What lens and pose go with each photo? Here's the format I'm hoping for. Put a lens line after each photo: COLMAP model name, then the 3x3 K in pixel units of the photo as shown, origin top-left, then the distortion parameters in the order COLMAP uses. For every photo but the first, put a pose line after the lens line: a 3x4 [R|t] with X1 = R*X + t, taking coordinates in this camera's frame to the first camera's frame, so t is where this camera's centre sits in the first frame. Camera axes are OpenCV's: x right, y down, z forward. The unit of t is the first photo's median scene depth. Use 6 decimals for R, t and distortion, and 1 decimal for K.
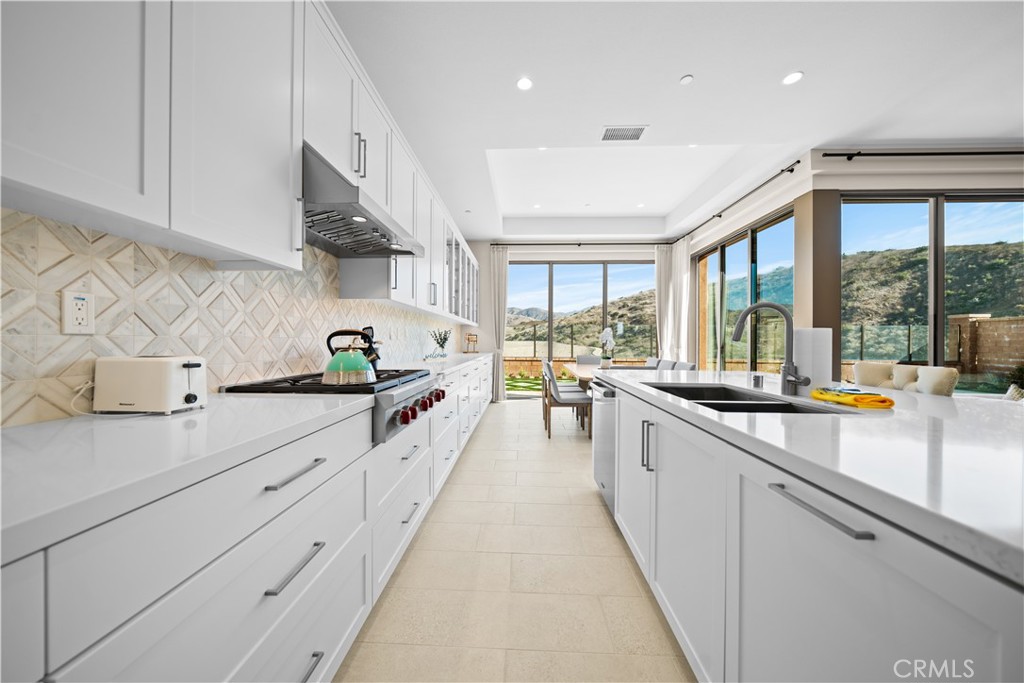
lens RADIAL K [[348.6, 0, 494.4], [0, 348.6, 342.5], [0, 0, 1]] dist [-0.009144, 0.000199]
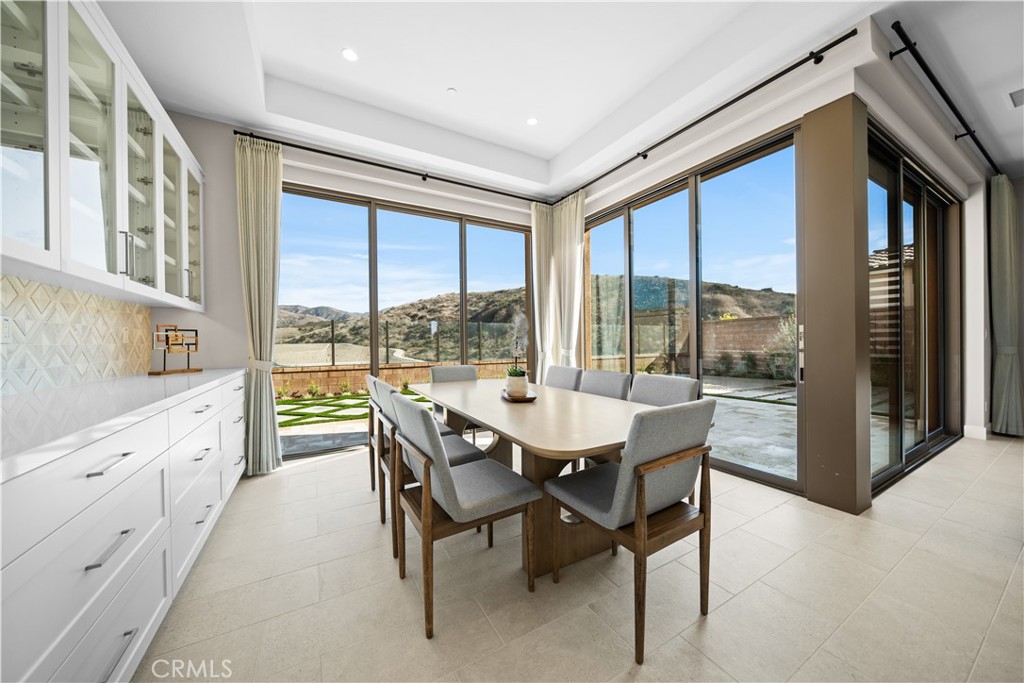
lens RADIAL K [[348.6, 0, 510.5], [0, 348.6, 344.0], [0, 0, 1]] dist [-0.009144, 0.000199]
pose [[0.823693, -0.017416, 0.566769, 0.025470], [0.017304, 0.999835, 0.005576, -0.000763], [-0.566772, 0.005214, 0.823858, 0.435323]]
